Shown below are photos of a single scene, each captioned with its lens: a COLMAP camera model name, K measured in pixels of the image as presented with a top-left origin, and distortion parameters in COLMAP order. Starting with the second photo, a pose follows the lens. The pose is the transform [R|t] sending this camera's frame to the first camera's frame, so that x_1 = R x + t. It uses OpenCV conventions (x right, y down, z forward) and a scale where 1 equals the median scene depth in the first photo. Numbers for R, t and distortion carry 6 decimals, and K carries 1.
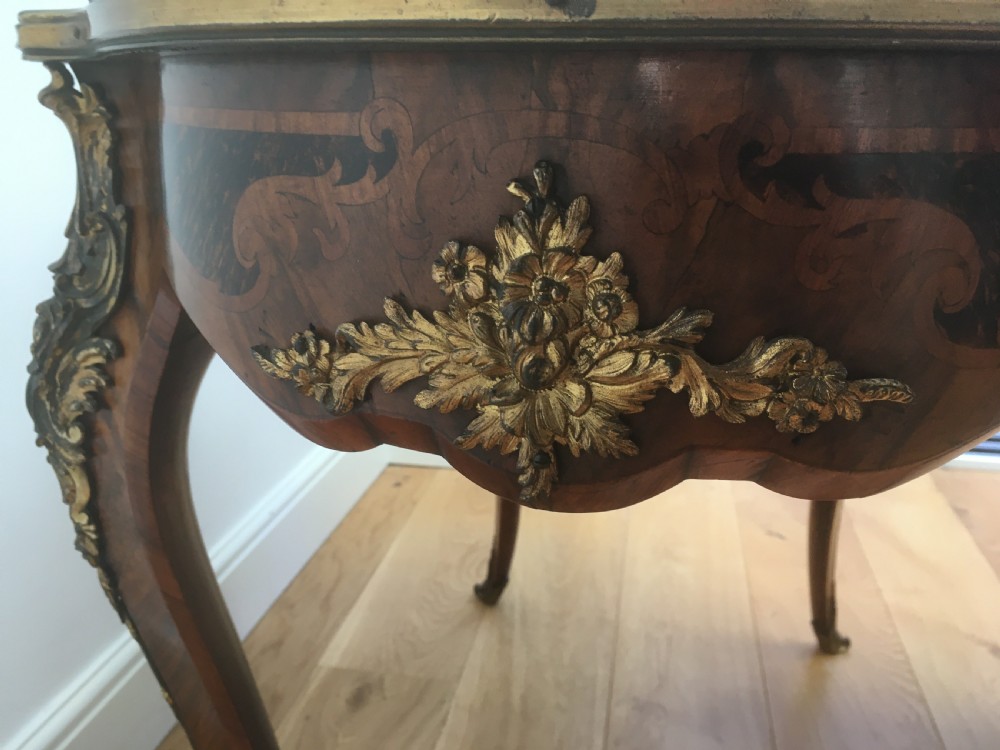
lens RADIAL K [[863.1, 0, 499.8], [0, 863.1, 378.3], [0, 0, 1]] dist [0.080612, -0.113817]
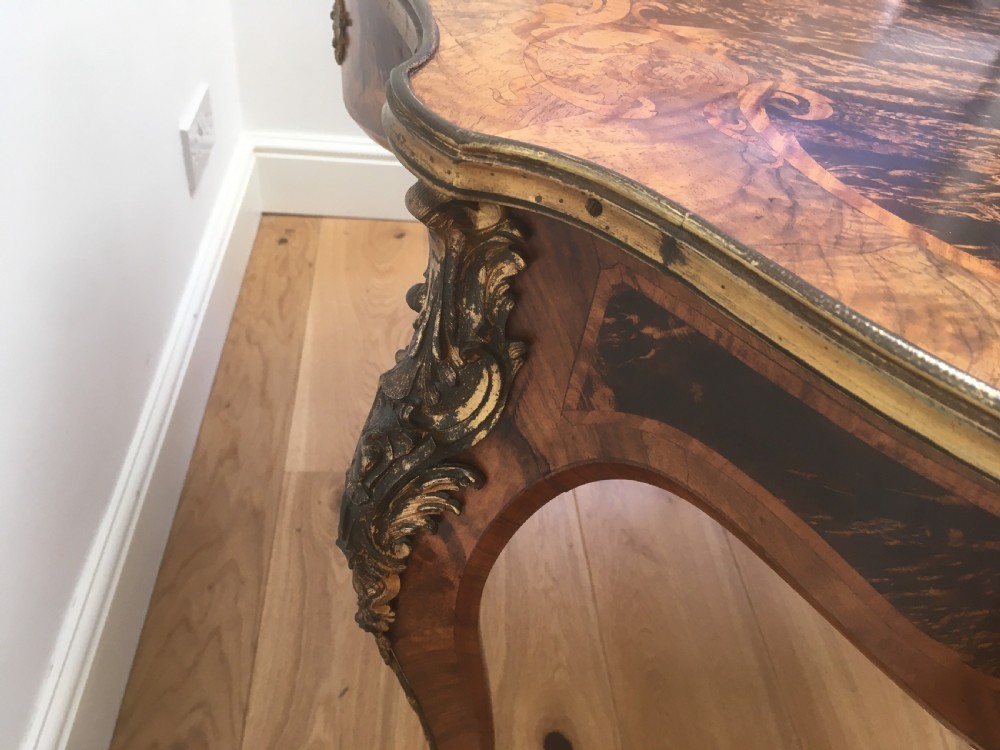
lens RADIAL K [[863.1, 0, 498.8], [0, 863.1, 372.9], [0, 0, 1]] dist [0.080612, -0.113817]
pose [[0.962976, -0.091507, 0.253581, -0.223536], [-0.013082, 0.923660, 0.382991, -0.161190], [-0.269268, -0.372128, 0.888265, 0.103995]]
